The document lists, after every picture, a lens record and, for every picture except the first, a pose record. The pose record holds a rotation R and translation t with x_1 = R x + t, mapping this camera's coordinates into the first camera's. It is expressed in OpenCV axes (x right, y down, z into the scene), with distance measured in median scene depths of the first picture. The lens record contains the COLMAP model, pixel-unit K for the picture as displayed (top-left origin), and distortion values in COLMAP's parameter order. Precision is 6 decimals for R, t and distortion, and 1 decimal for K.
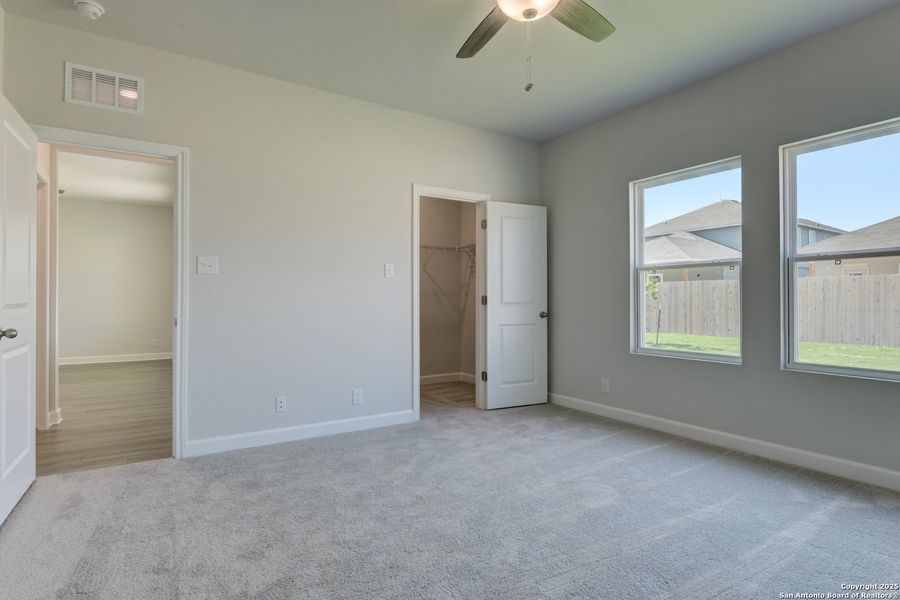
lens RADIAL K [[477.5, 0, 450.0], [0, 477.5, 300.0], [0, 0, 1]] dist [-0.004092, -0.001236]
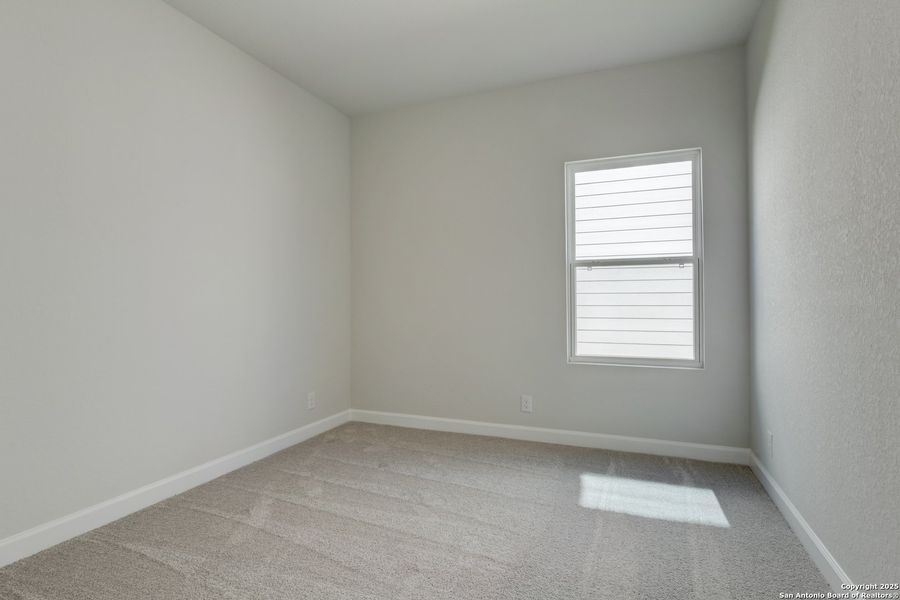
lens RADIAL K [[477.5, 0, 450.0], [0, 477.5, 300.0], [0, 0, 1]] dist [-0.004092, -0.001236]
pose [[0.817069, -0.001575, 0.576537, -0.304649], [0.004290, 0.999985, -0.003349, 0.001591], [-0.576524, 0.005210, 0.817064, 0.452863]]
